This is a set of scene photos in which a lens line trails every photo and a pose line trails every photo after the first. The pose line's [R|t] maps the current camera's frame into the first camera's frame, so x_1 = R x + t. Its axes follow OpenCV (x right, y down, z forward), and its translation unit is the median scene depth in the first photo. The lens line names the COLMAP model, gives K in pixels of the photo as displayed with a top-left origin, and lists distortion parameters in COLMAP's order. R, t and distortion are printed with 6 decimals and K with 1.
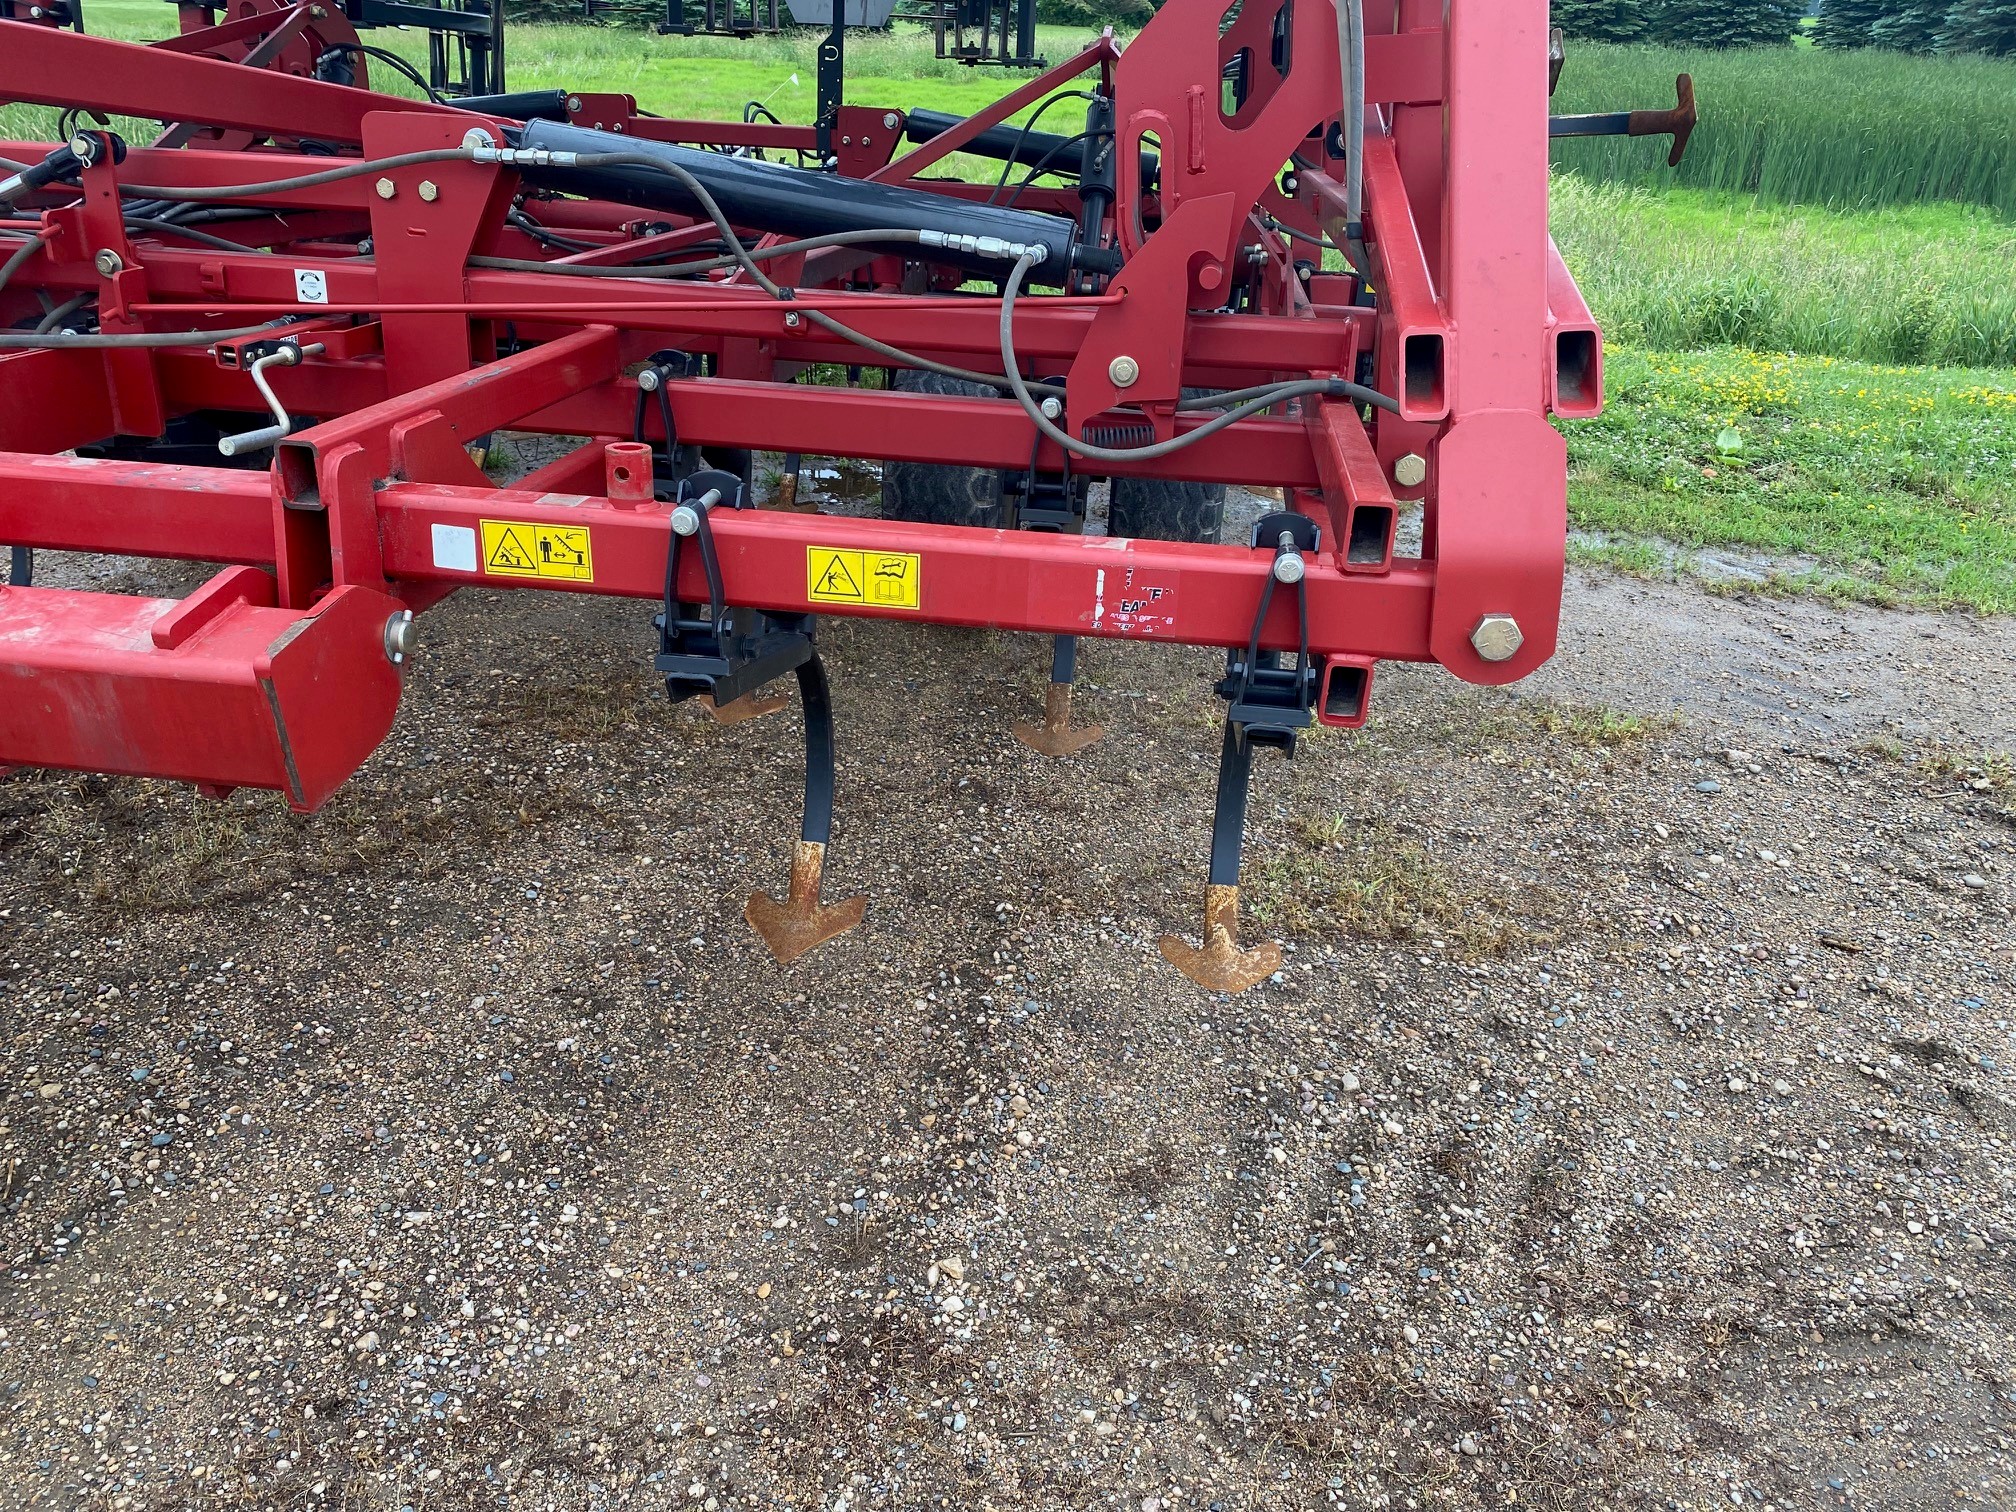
lens RADIAL K [[1536.7, 0, 992.3], [0, 1536.7, 768.5], [0, 0, 1]] dist [0.035099, -0.032686]
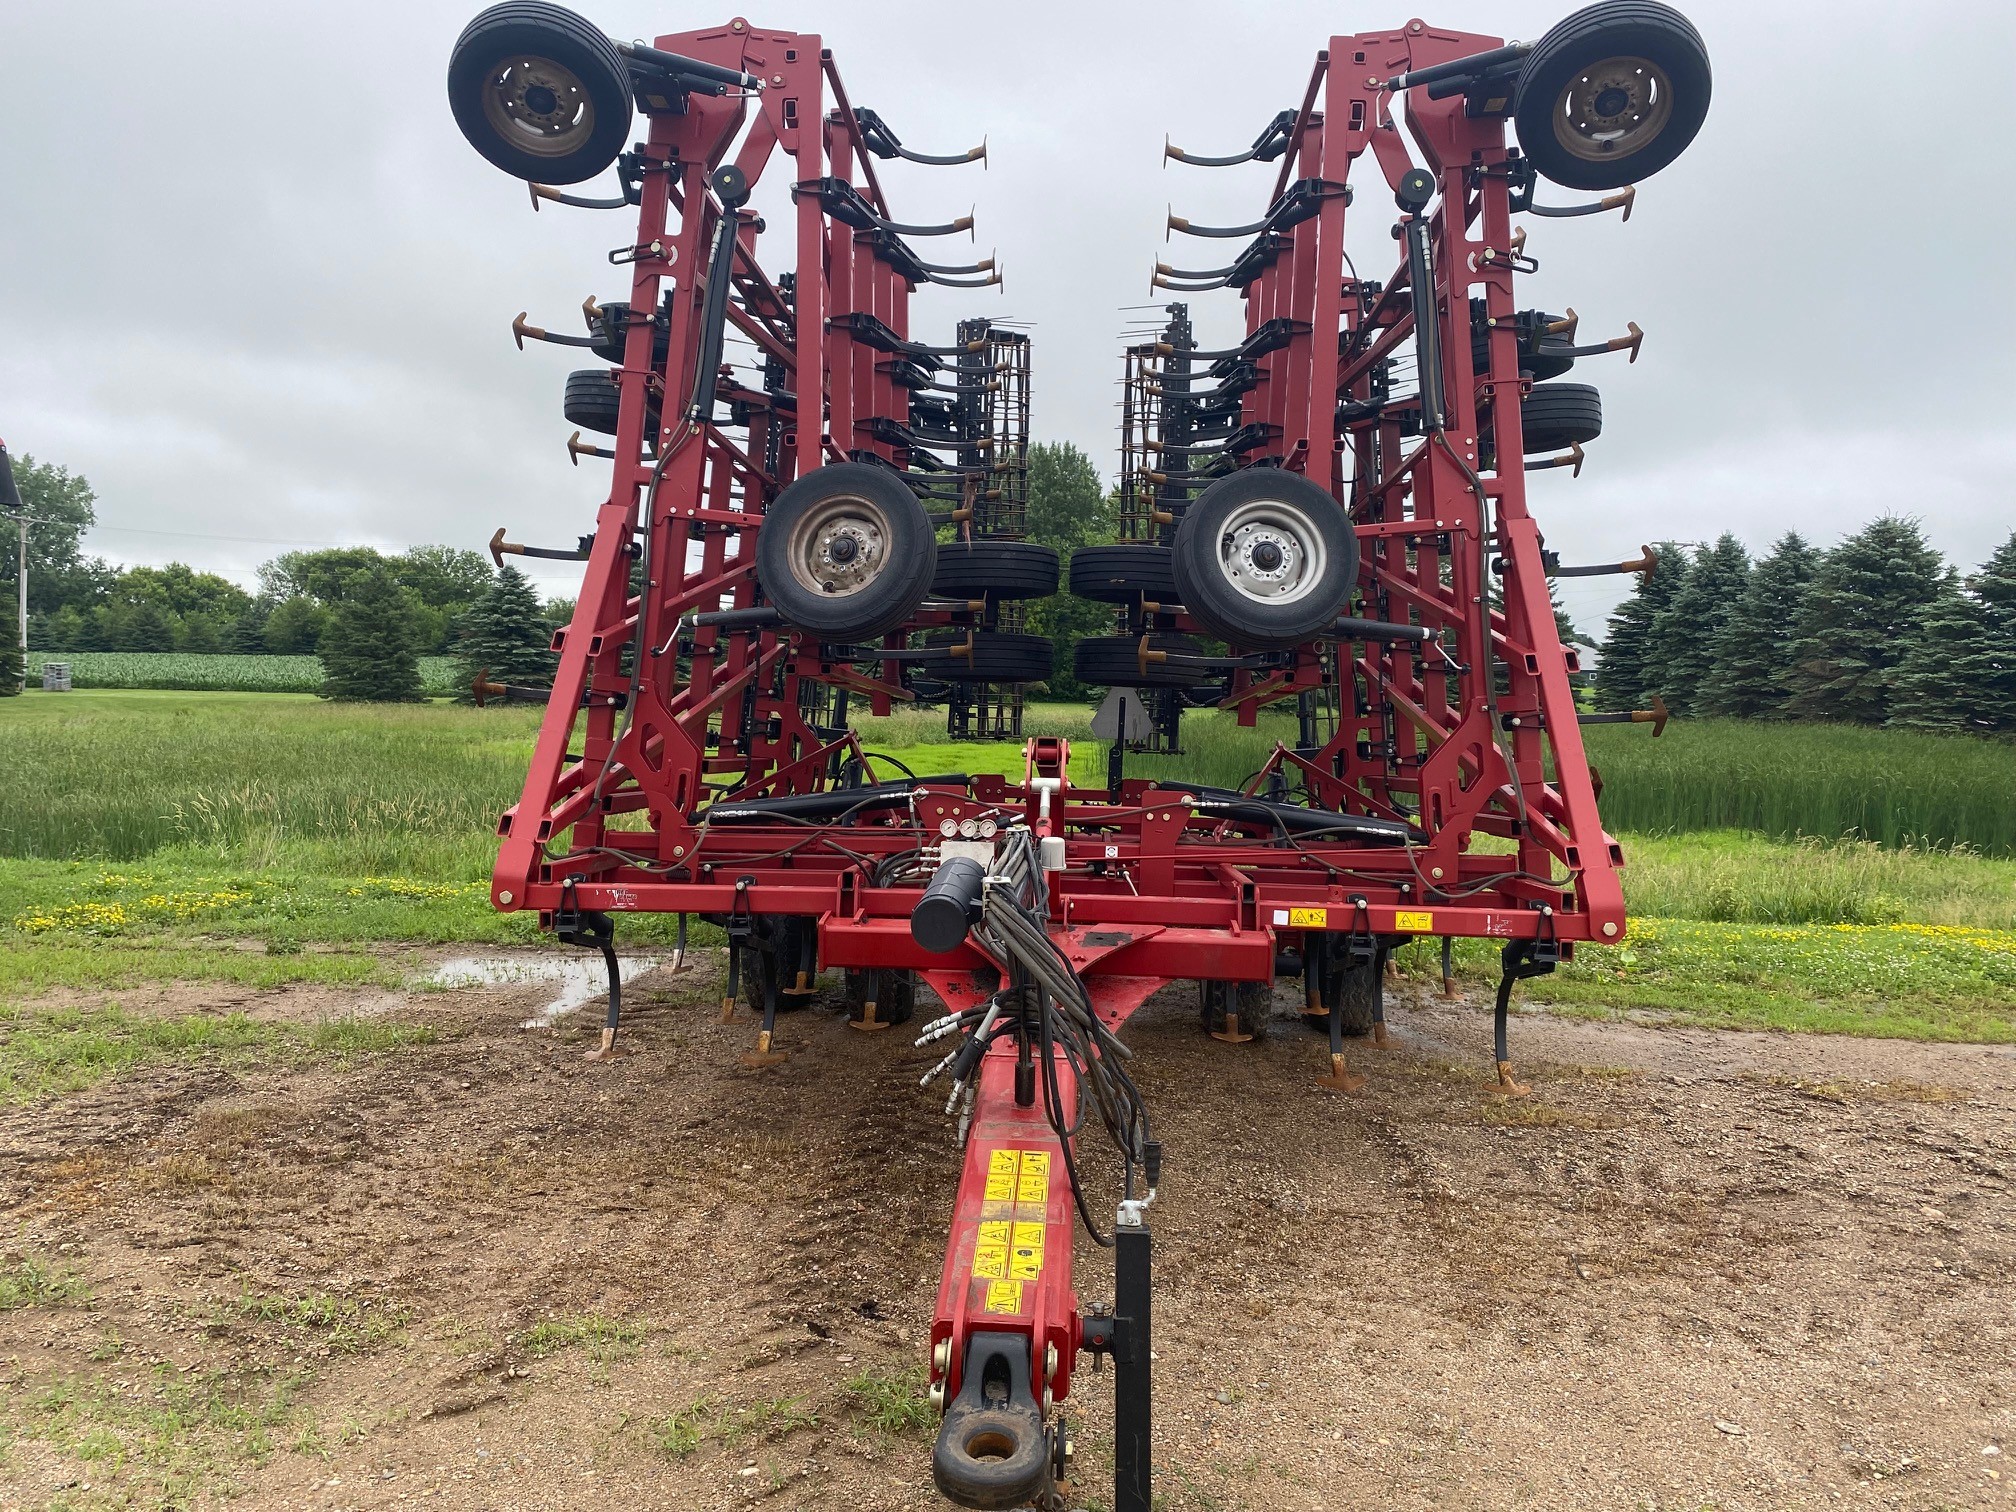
lens RADIAL K [[1536.7, 0, 1010.0], [0, 1536.7, 739.8], [0, 0, 1]] dist [0.035099, -0.032686]
pose [[0.996107, -0.012920, 0.087203, -0.375683], [0.047331, 0.912914, -0.405399, 0.249290], [-0.074371, 0.407948, 0.909971, -0.639484]]
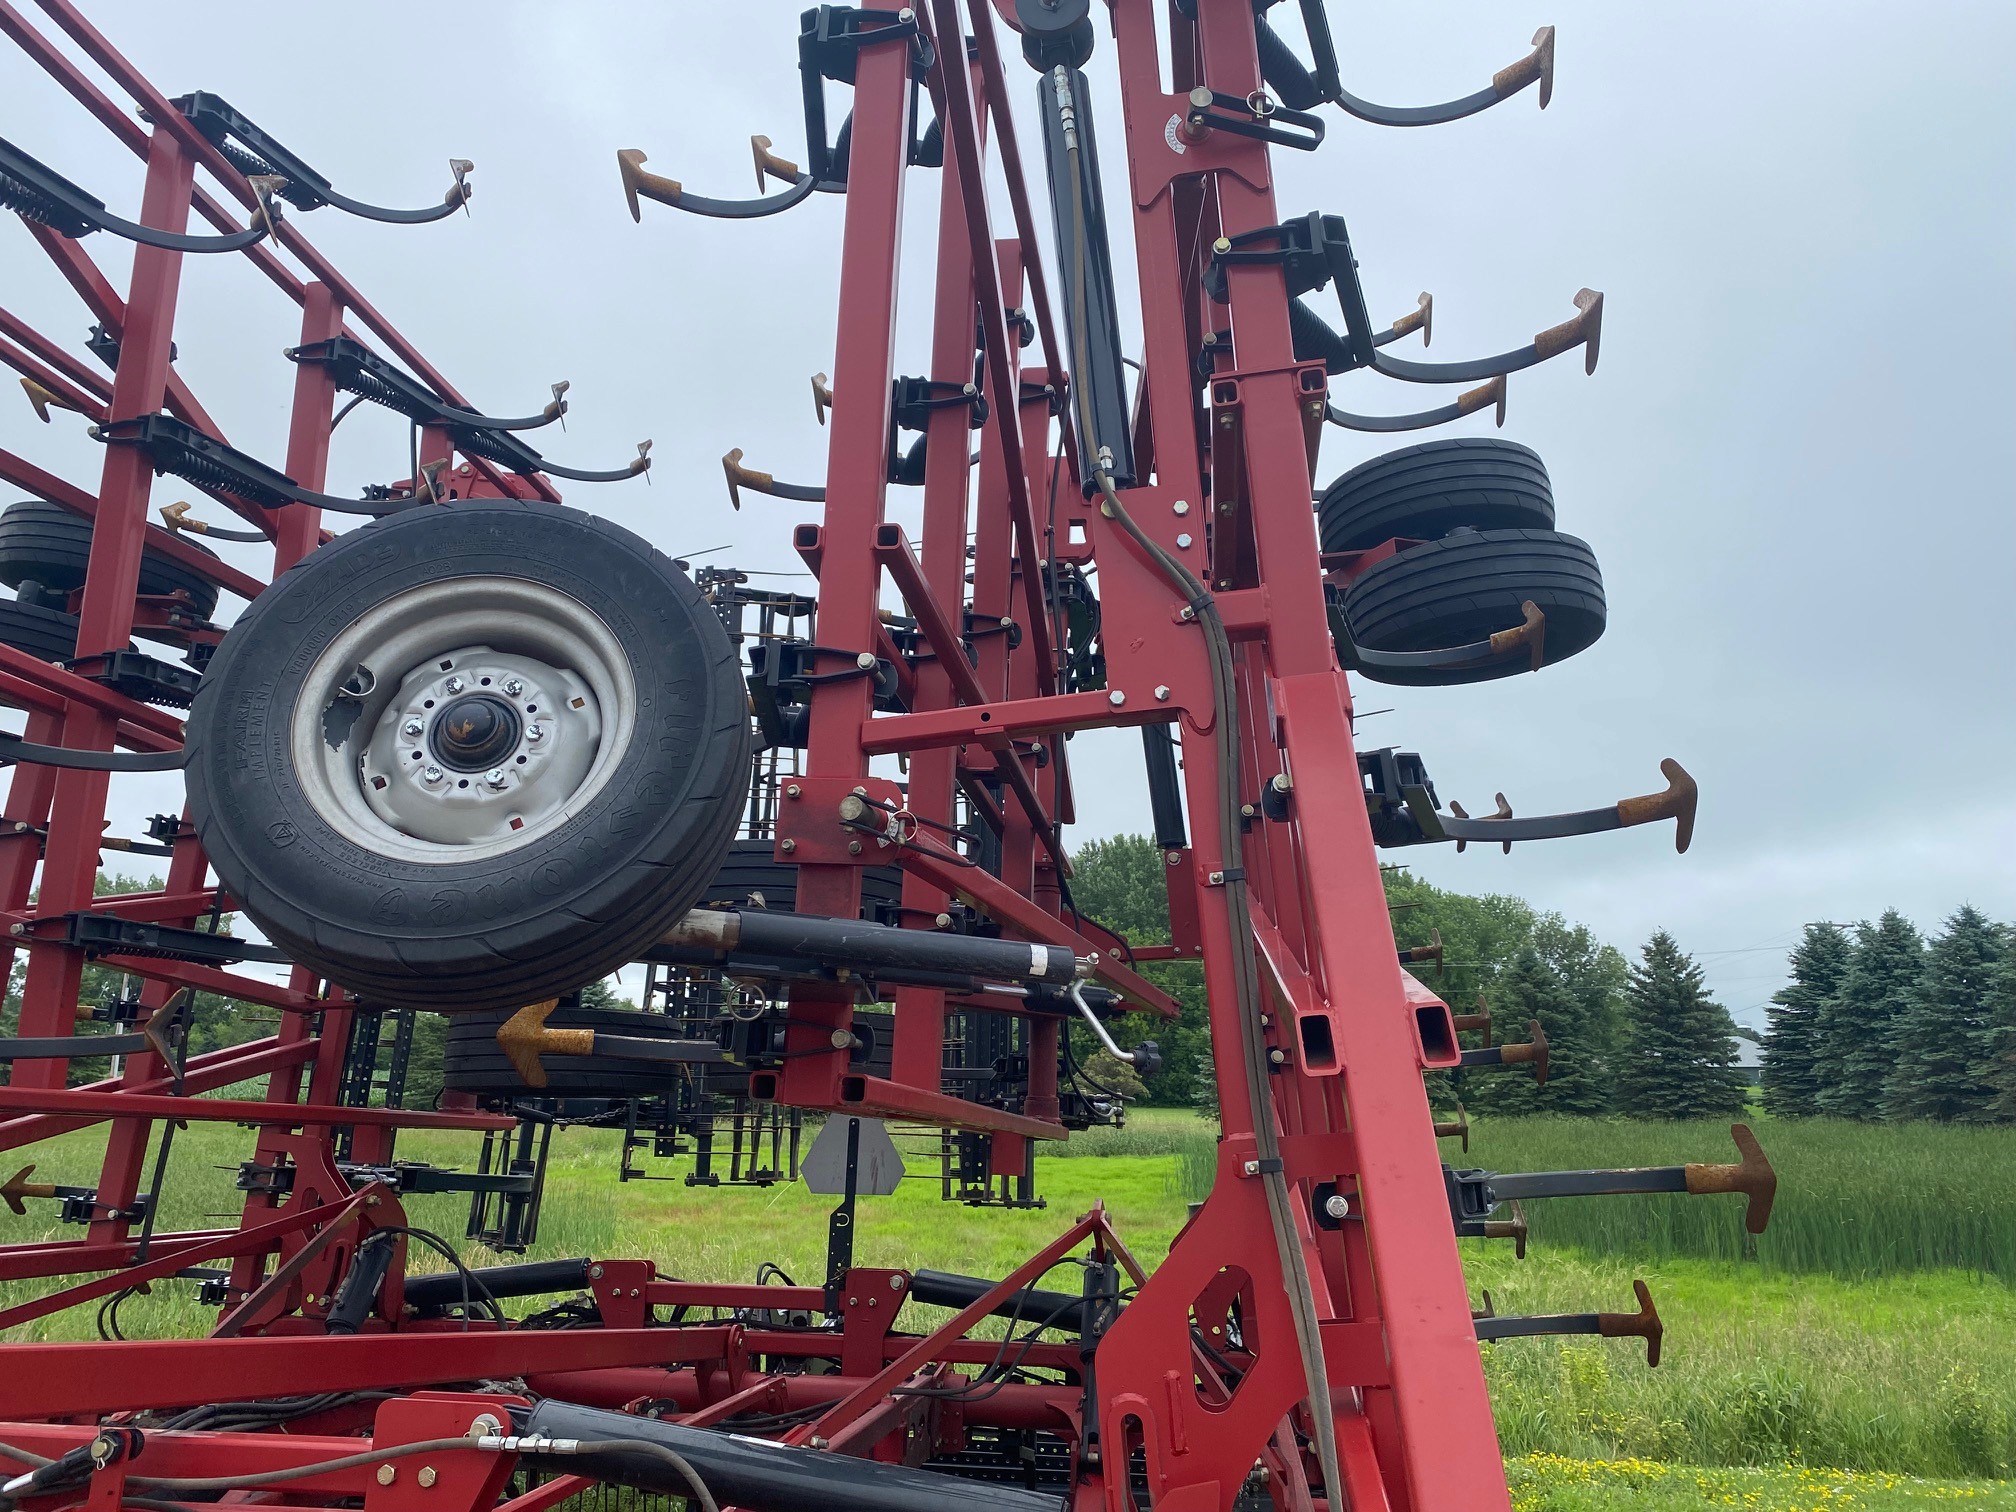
lens RADIAL K [[1536.7, 0, 986.9], [0, 1536.7, 753.2], [0, 0, 1]] dist [0.035099, -0.032686]
pose [[0.999707, -0.023862, -0.004183, 0.007881], [0.016074, 0.782529, -0.622407, -0.046122], [0.018125, 0.622157, 0.782683, -0.036771]]
